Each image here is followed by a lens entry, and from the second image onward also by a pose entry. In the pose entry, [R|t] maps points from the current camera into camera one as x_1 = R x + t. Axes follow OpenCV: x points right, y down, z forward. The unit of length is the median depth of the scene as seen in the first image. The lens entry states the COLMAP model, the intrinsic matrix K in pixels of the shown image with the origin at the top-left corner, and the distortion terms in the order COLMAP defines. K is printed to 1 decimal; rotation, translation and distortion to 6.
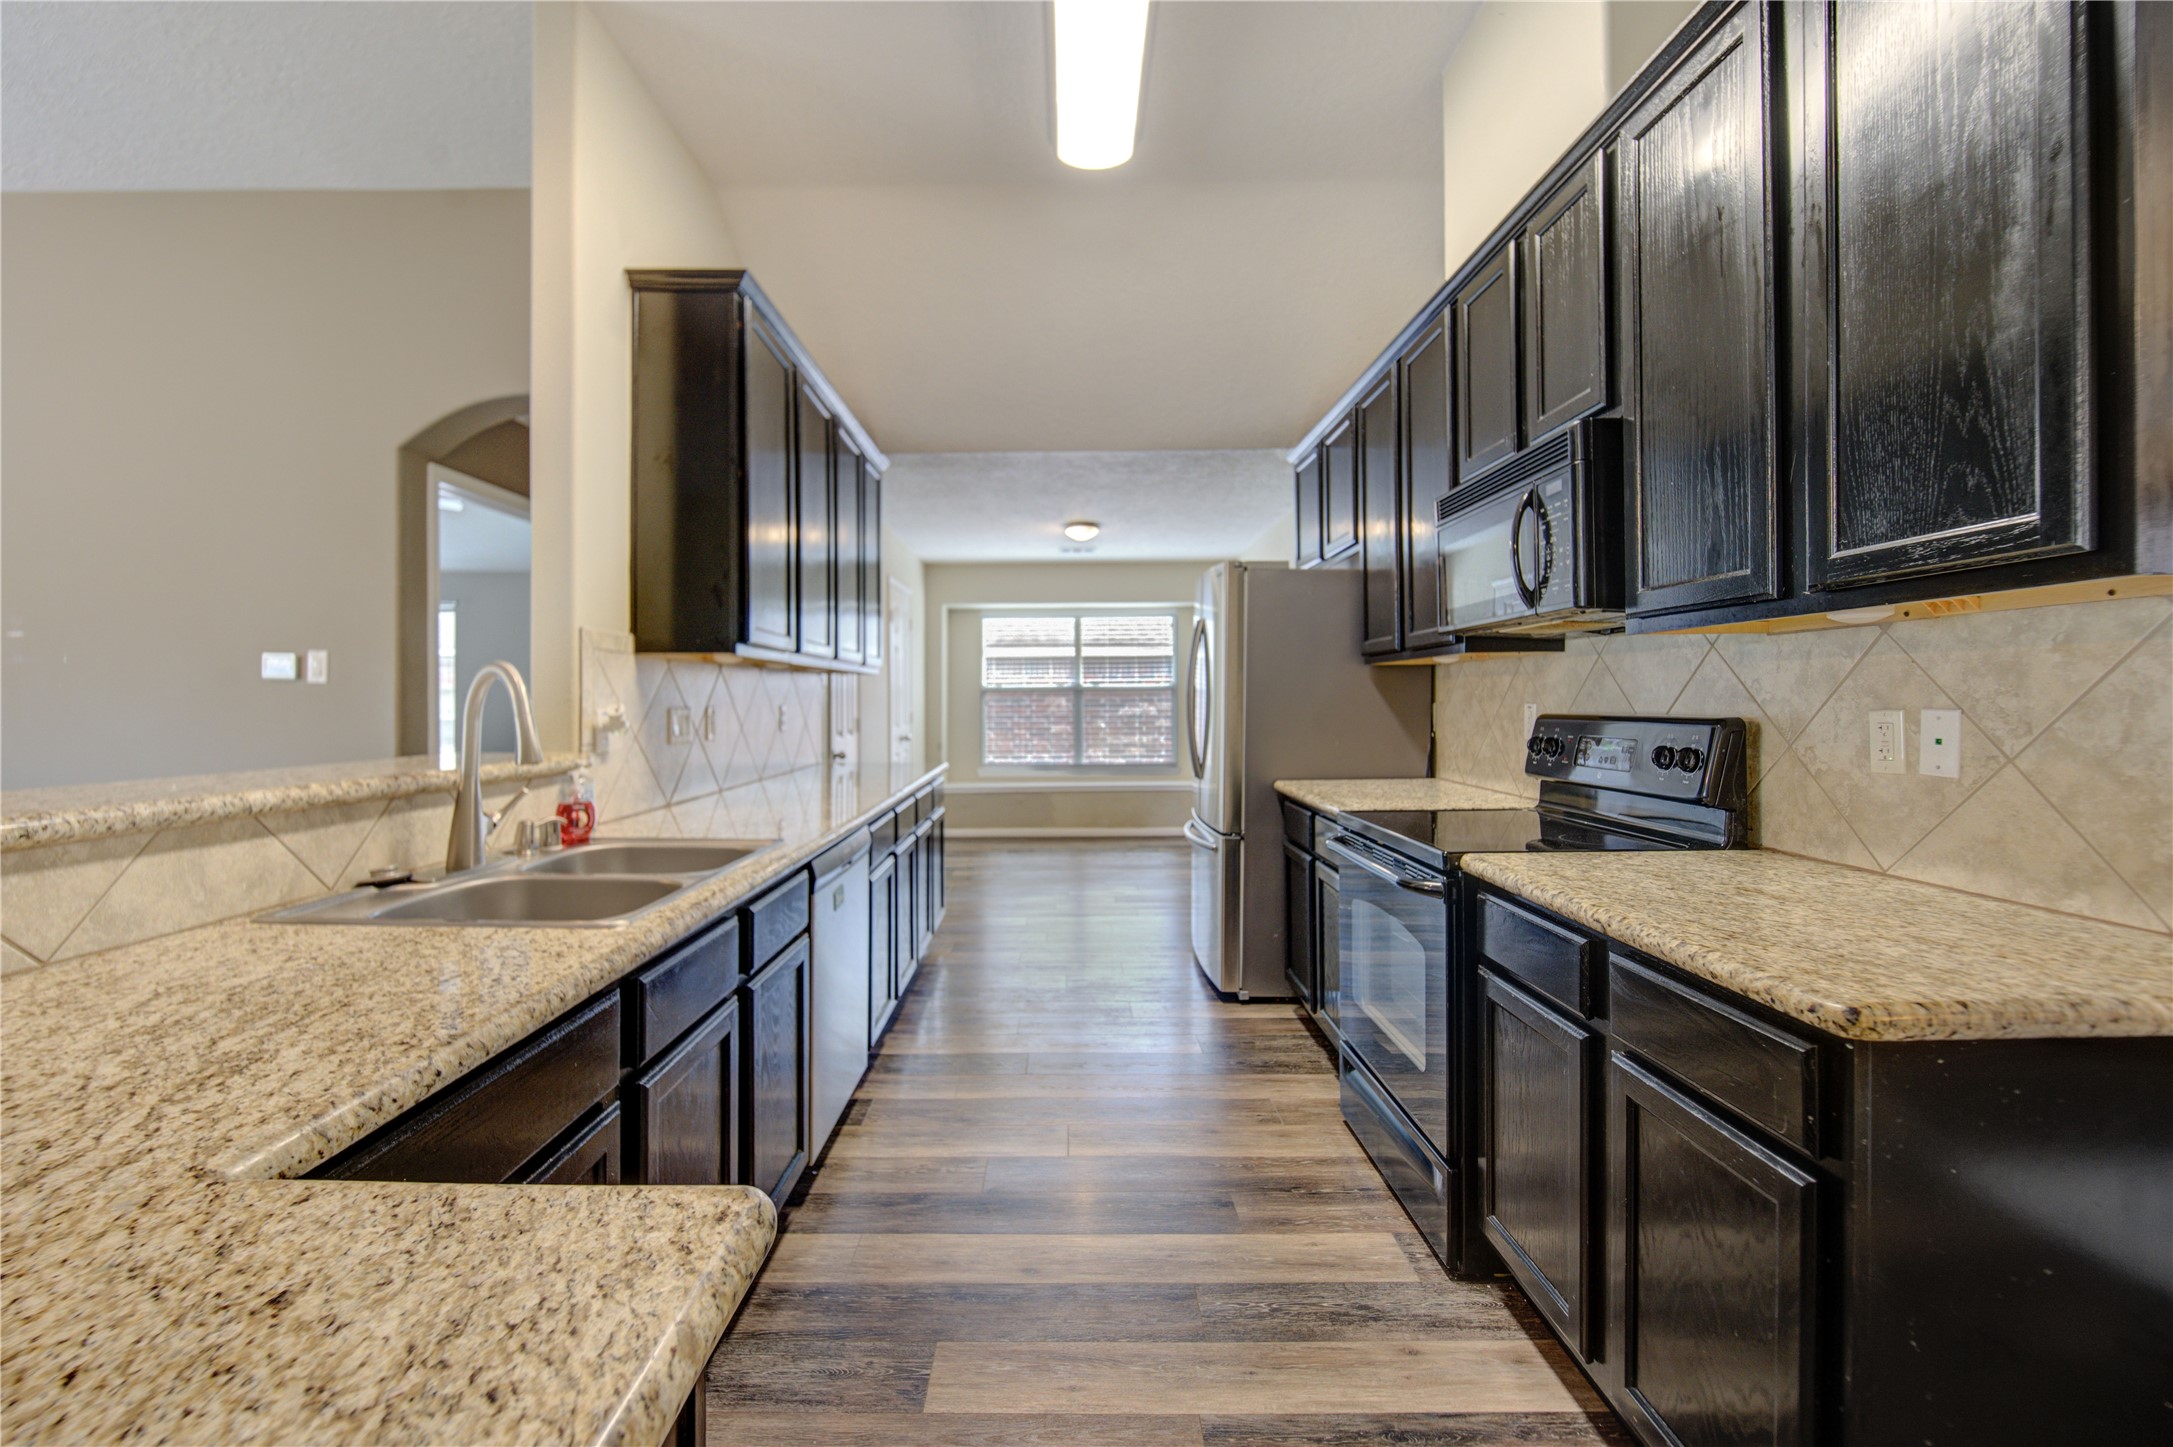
lens RADIAL K [[869.5, 0, 1079.6], [0, 869.5, 693.4], [0, 0, 1]] dist [-0.002196, -0.000488]
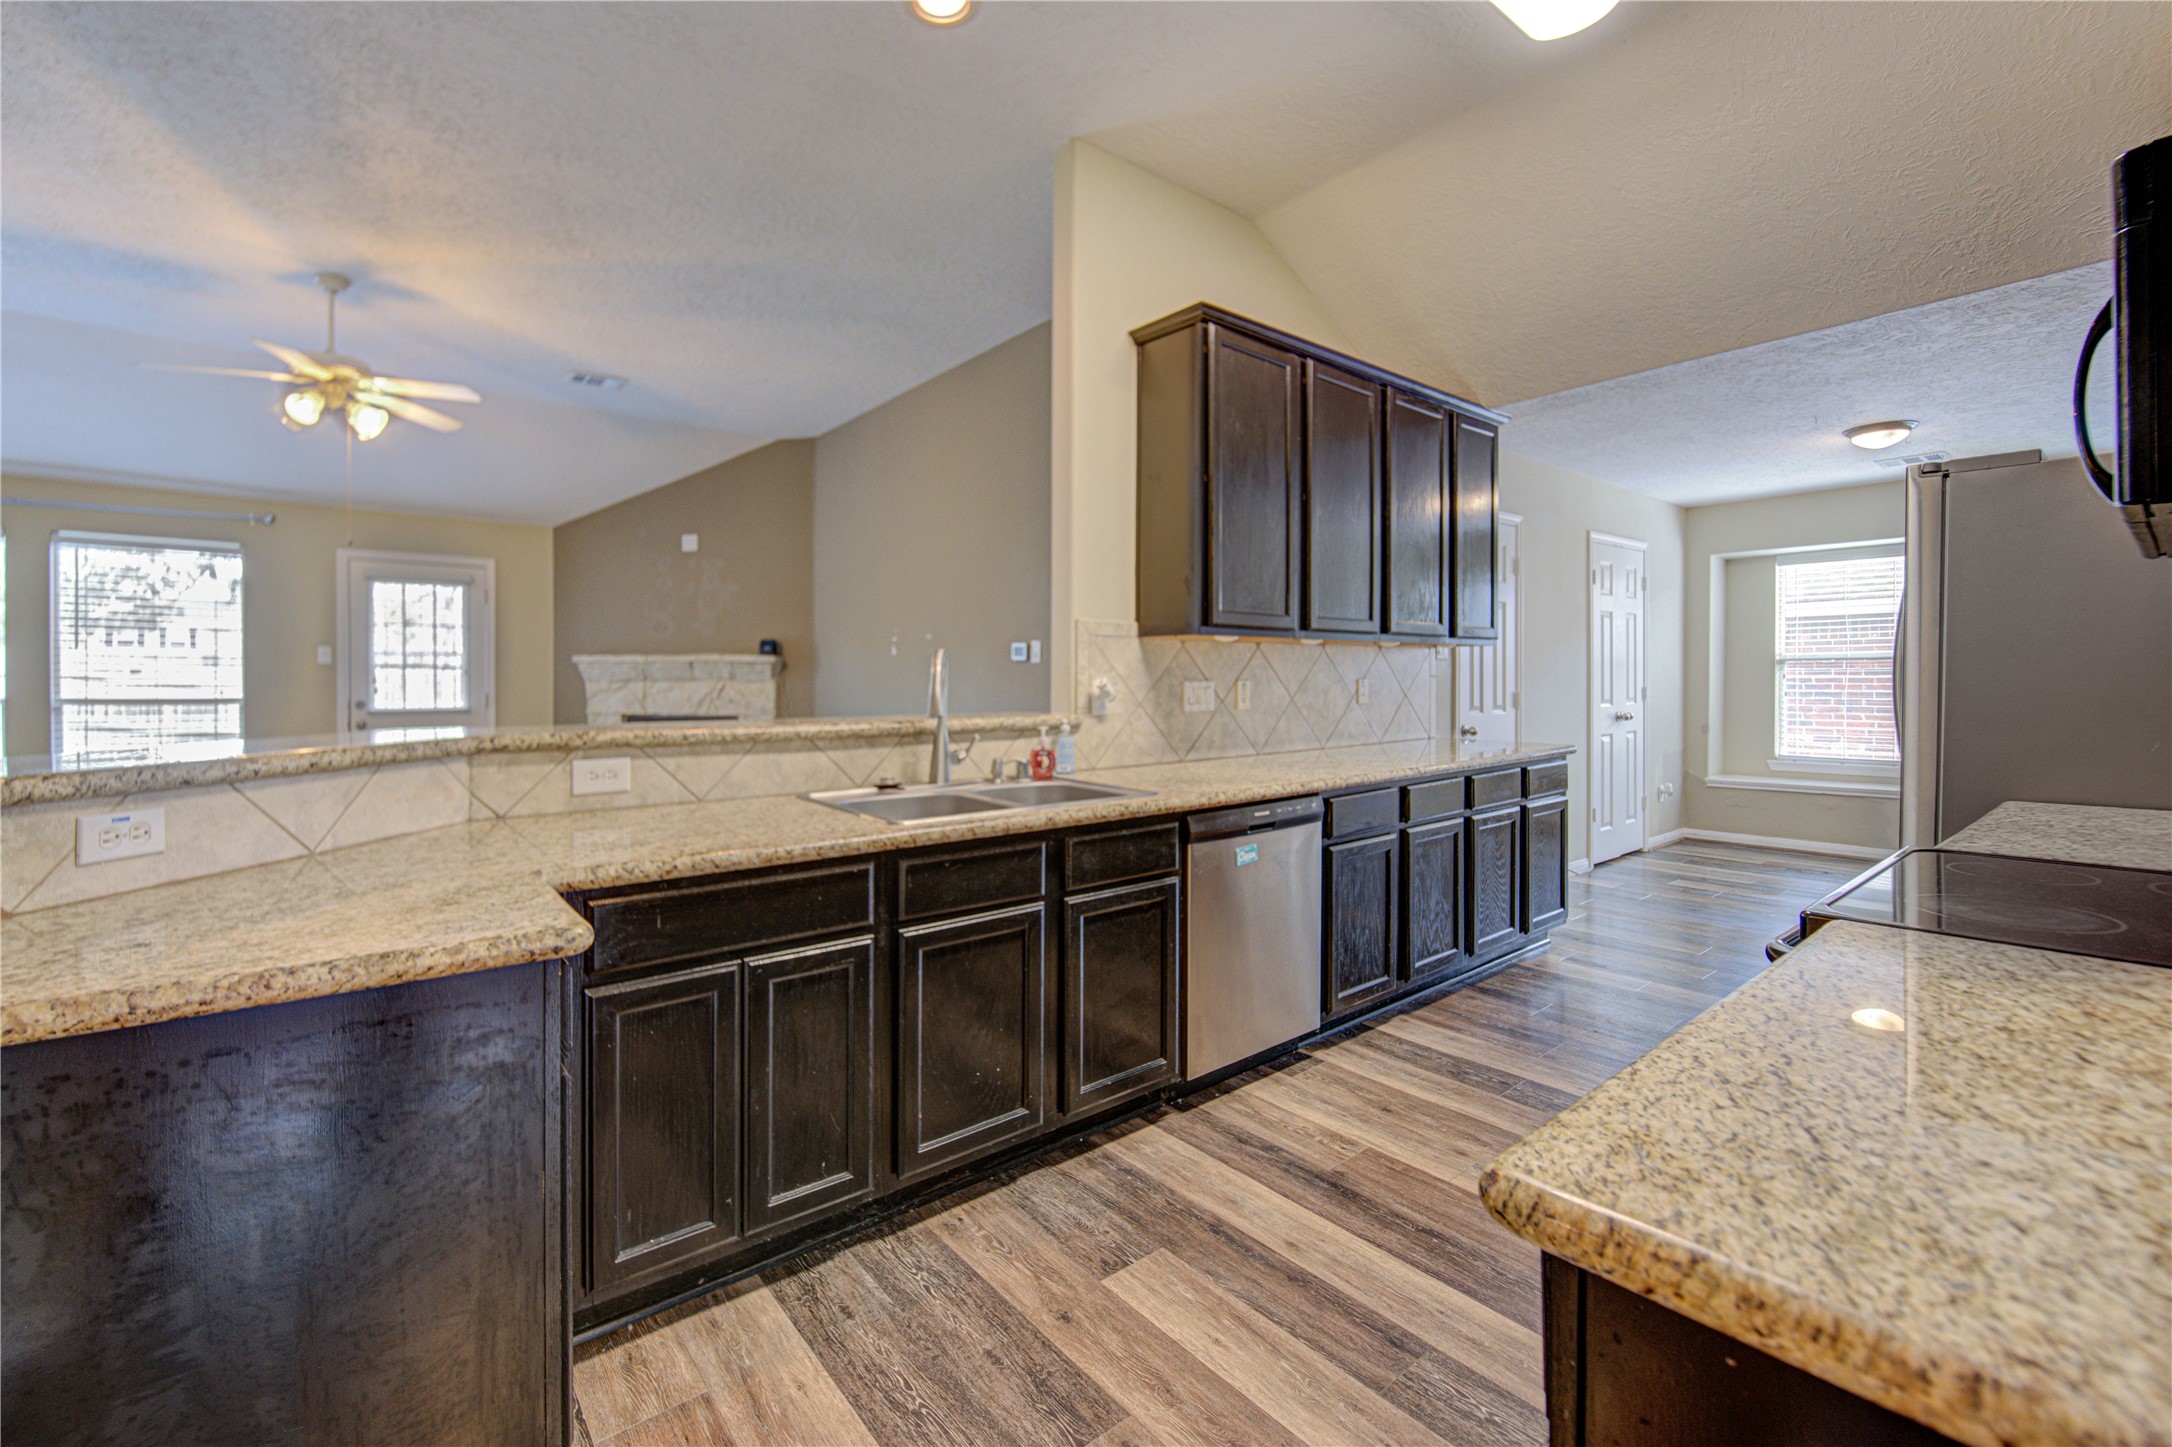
lens RADIAL K [[911.4, 0, 1152.2], [0, 911.4, 671.3], [0, 0, 1]] dist [-0.002395, -0.000314]
pose [[0.655556, -0.001759, -0.755145, 0.523825], [0.006846, 0.999970, 0.003613, -0.000999], [0.755116, -0.007538, 0.655548, 0.164959]]
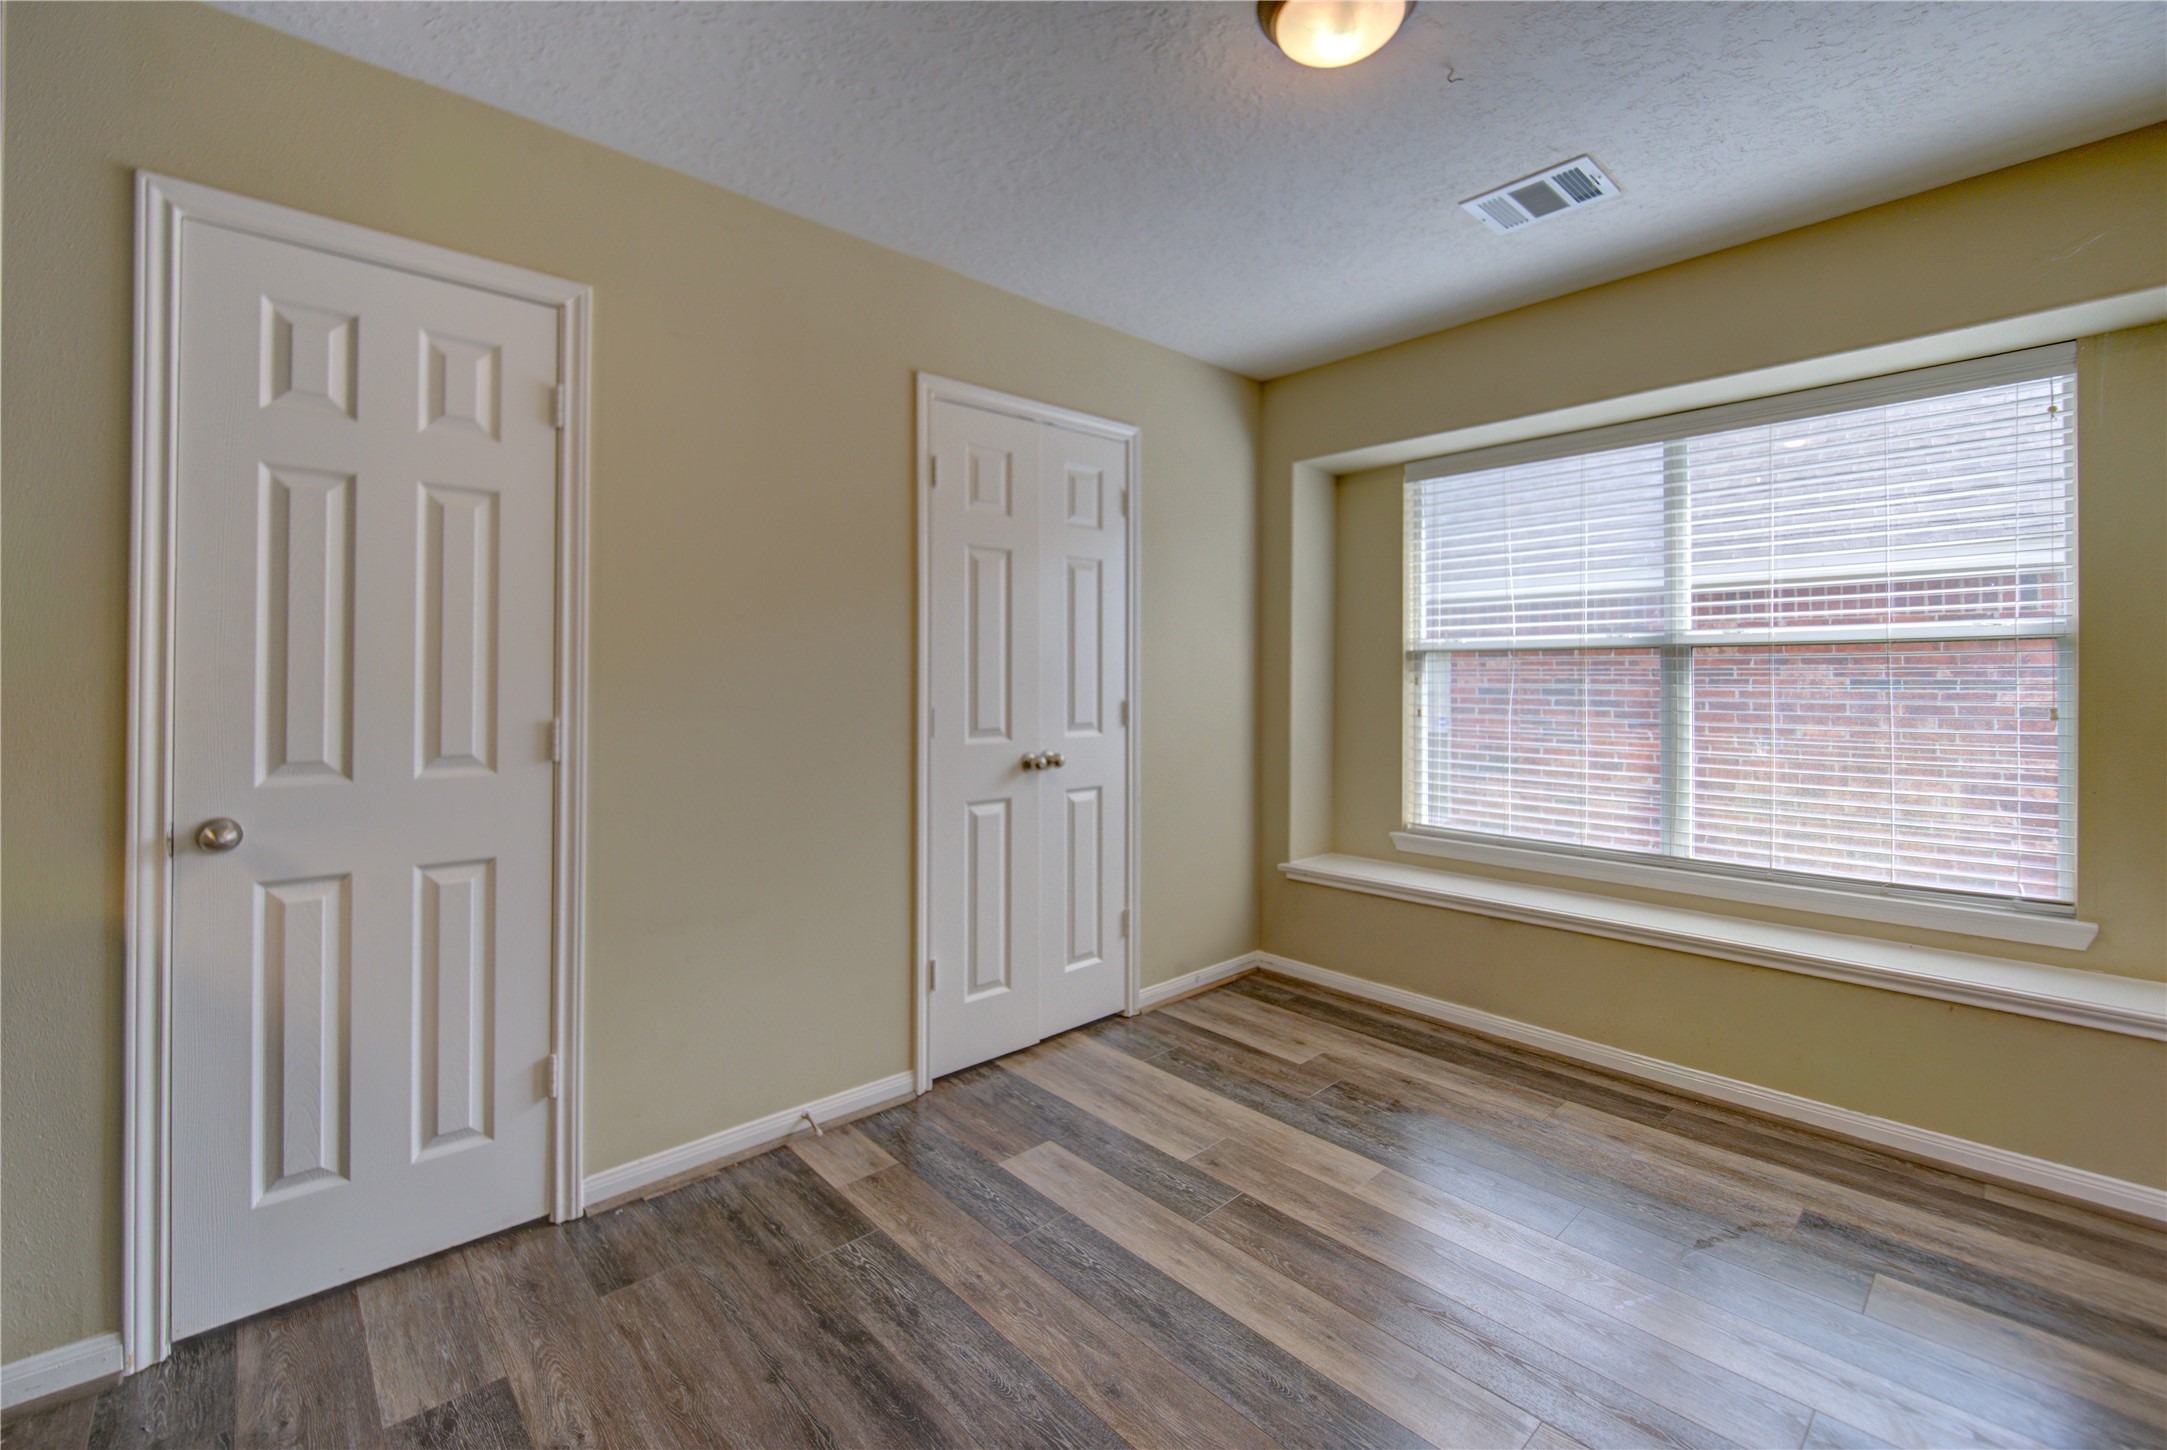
lens RADIAL K [[896.4, 0, 1076.2], [0, 896.4, 666.0], [0, 0, 1]] dist [0.000090, -0.000132]
pose [[0.665269, -0.011512, -0.746515, 0.421448], [0.006167, 0.999932, -0.009924, 0.026719], [0.746578, 0.001998, 0.665295, 2.181792]]
